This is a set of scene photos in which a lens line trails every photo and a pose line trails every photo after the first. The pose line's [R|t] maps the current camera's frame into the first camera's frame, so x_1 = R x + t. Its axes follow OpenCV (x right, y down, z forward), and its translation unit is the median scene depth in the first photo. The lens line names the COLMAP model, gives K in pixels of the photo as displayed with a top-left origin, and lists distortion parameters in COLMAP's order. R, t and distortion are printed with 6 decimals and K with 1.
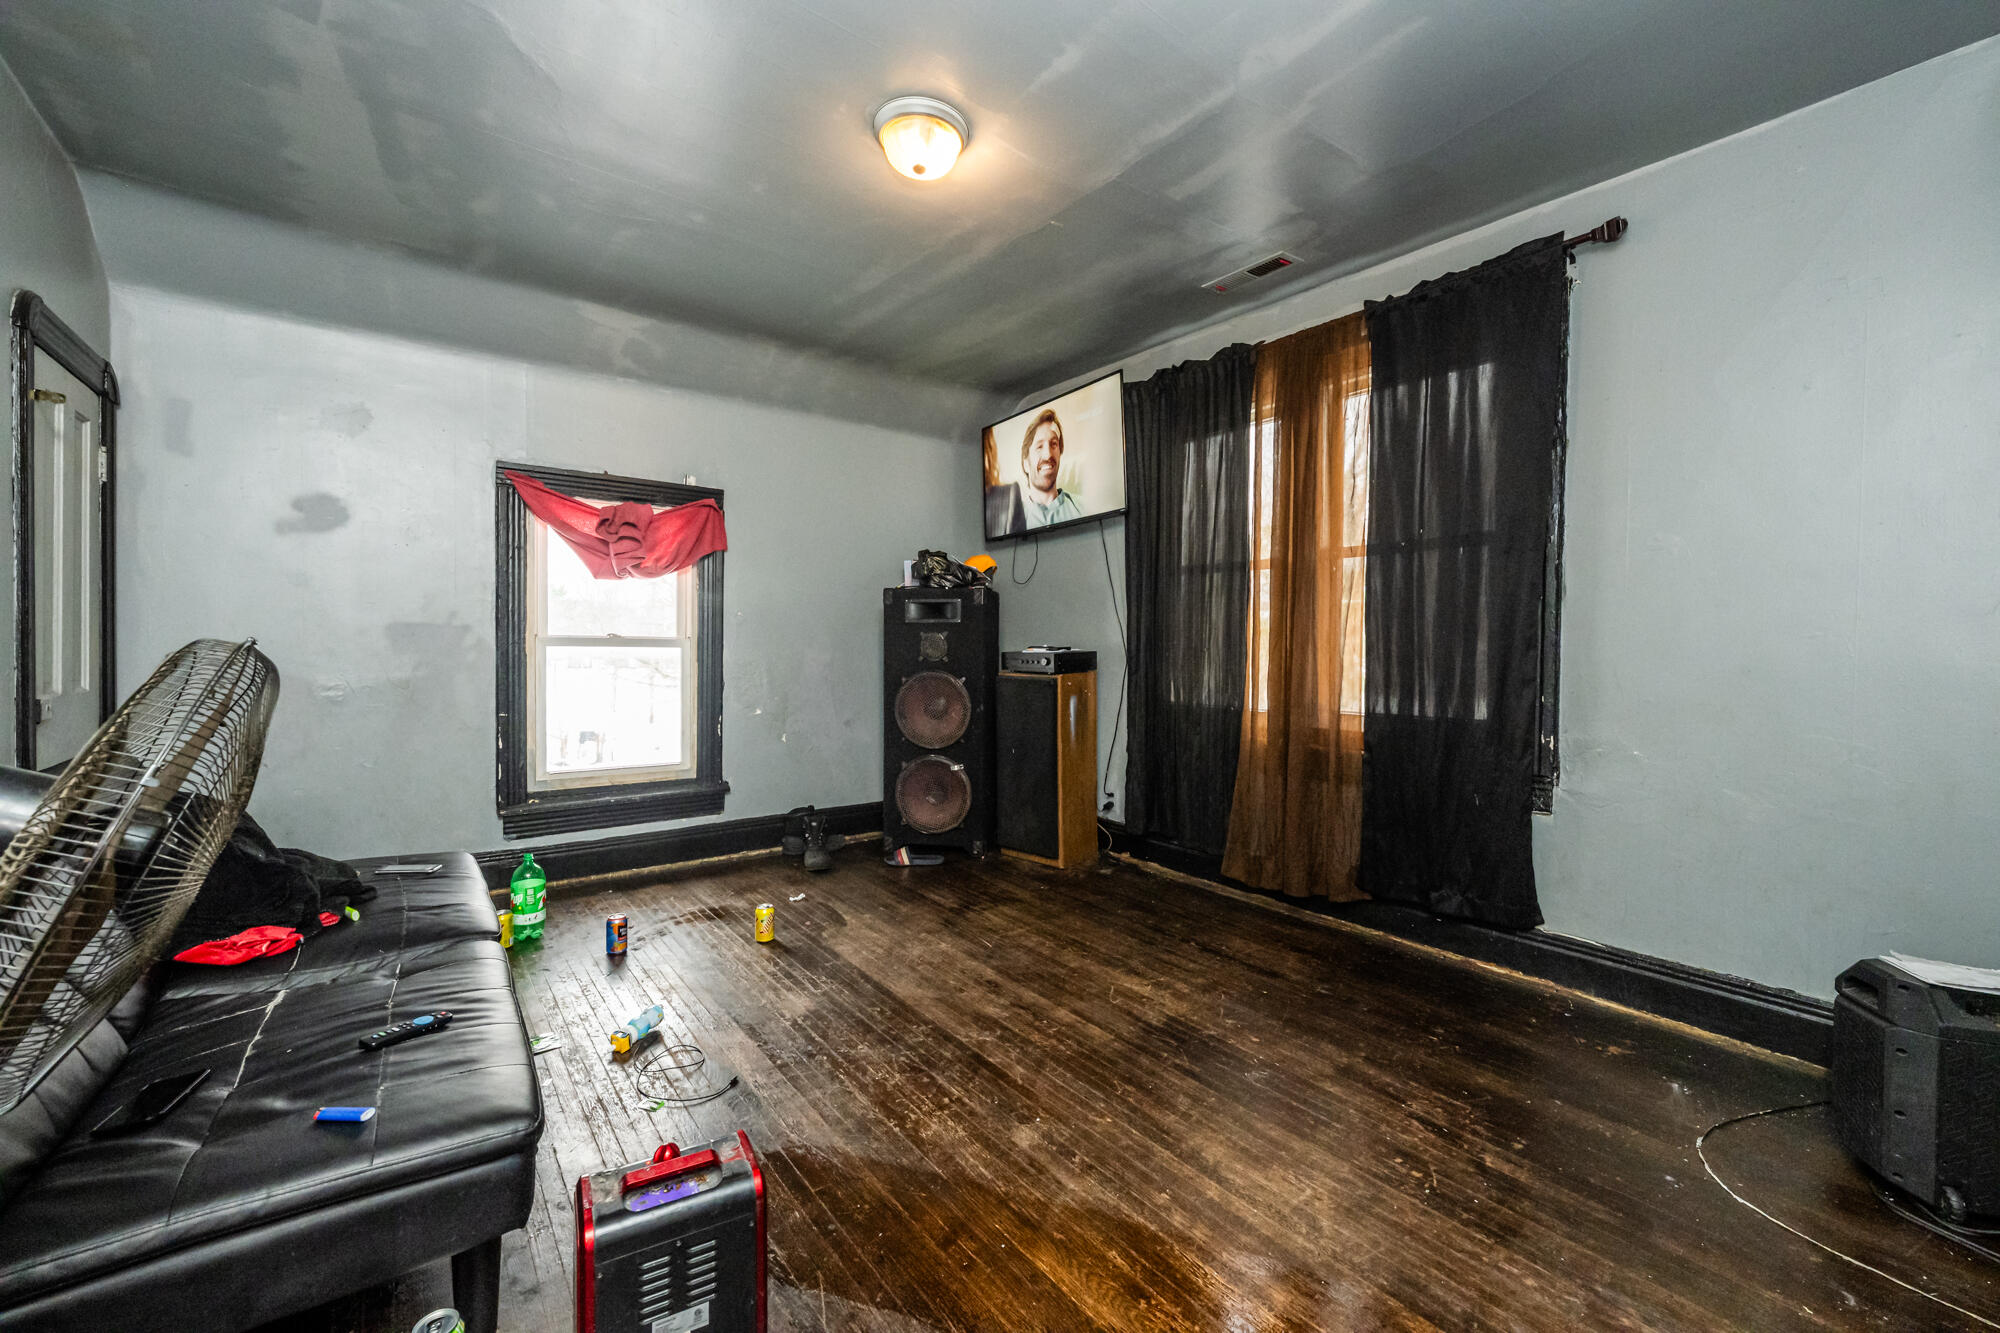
lens RADIAL K [[798.9, 0, 995.4], [0, 798.9, 657.6], [0, 0, 1]] dist [0.003083, 0.000119]
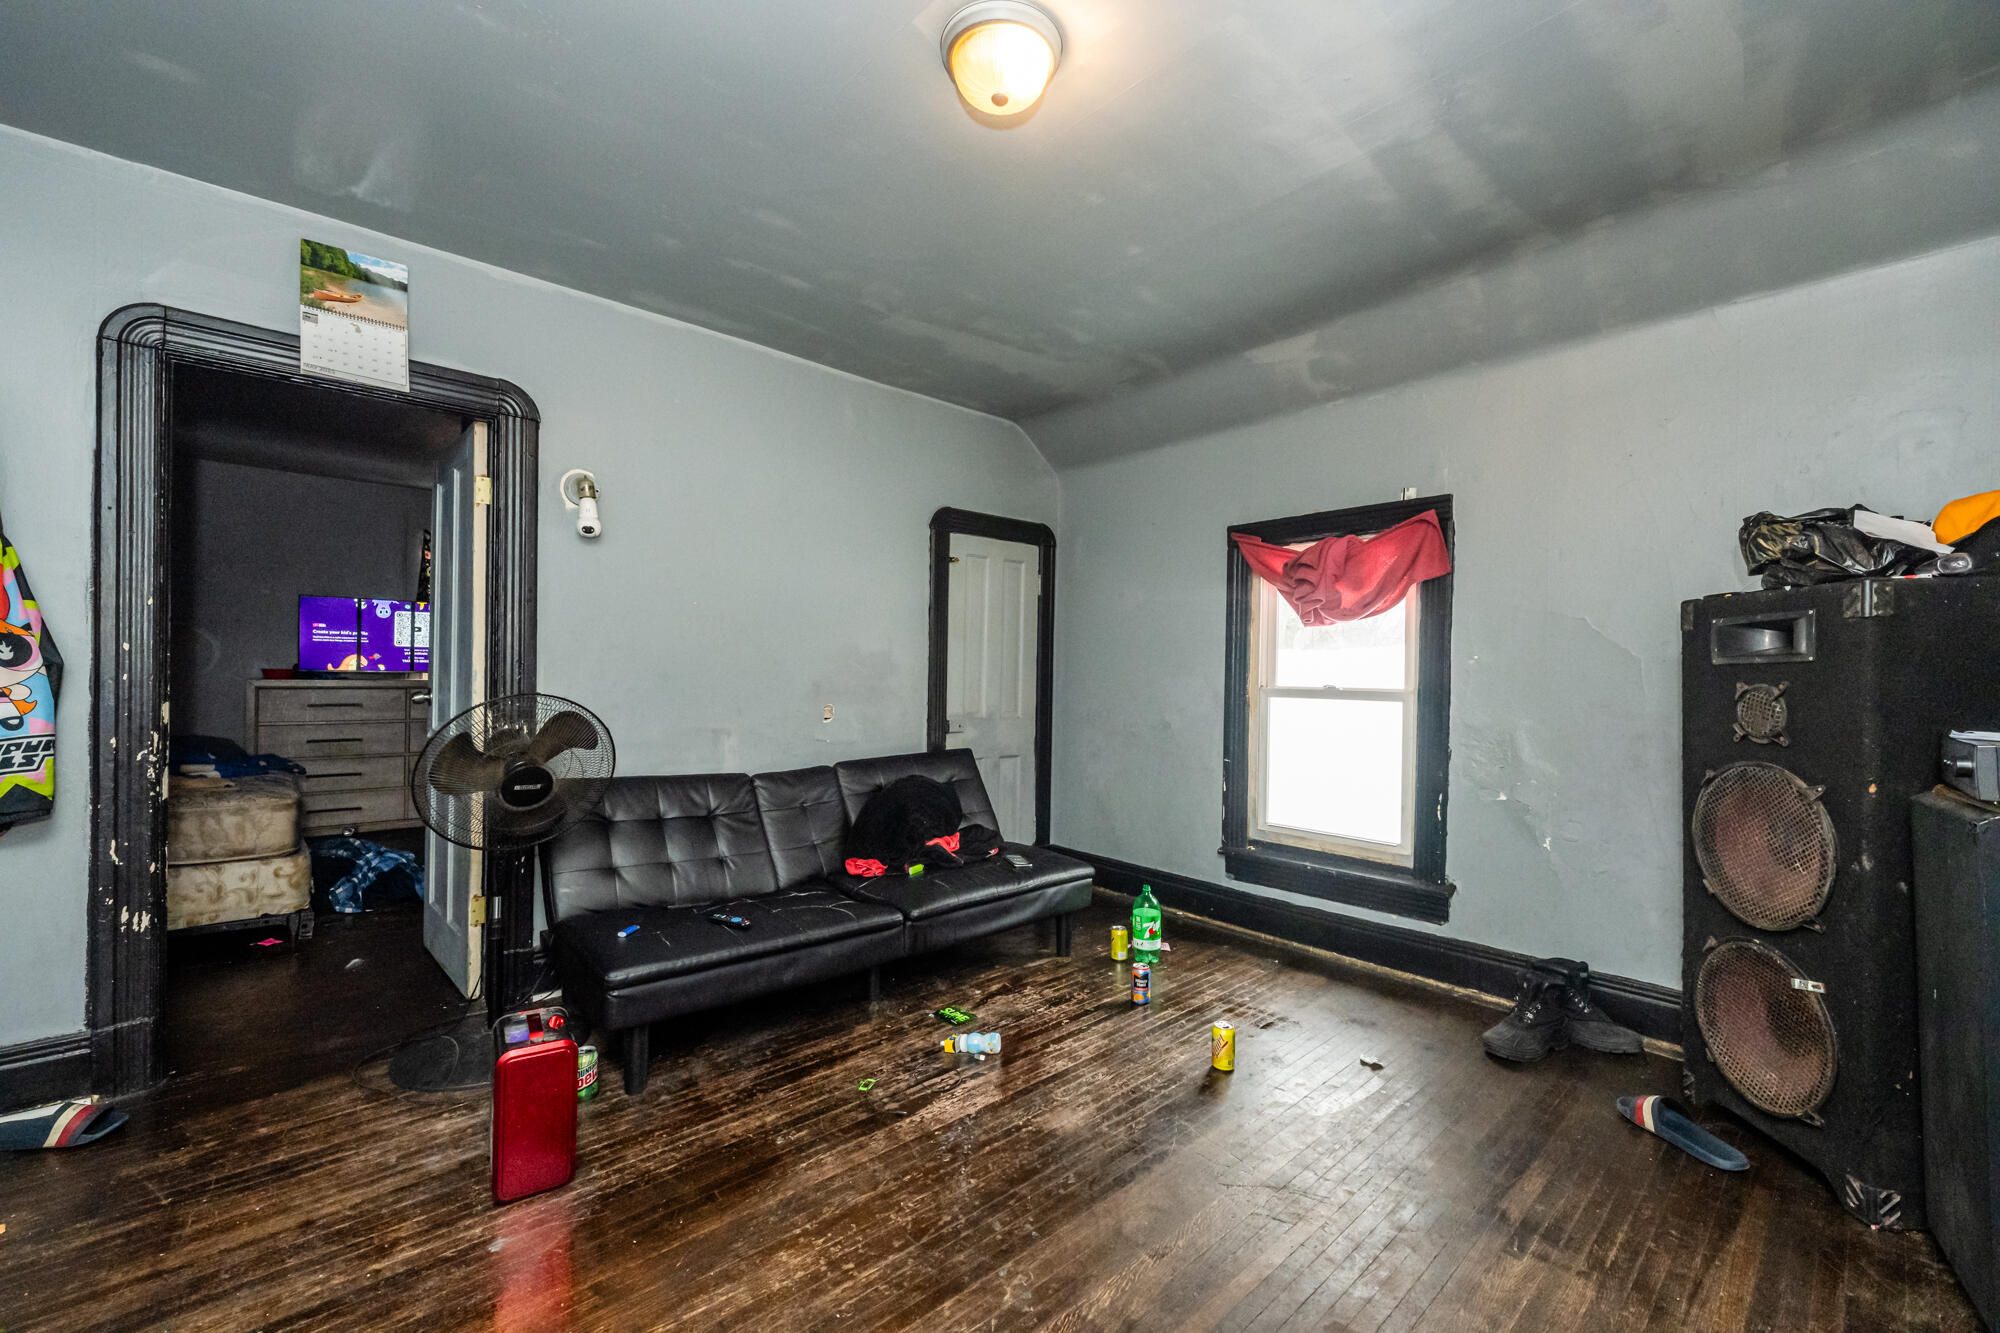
lens RADIAL K [[798.9, 0, 1001.7], [0, 798.9, 677.3], [0, 0, 1]] dist [0.003083, 0.000119]
pose [[0.077389, -0.005992, -0.996983, 0.414154], [-0.023328, 0.999697, -0.007819, -0.023636], [0.996728, 0.023863, 0.077226, 0.581450]]
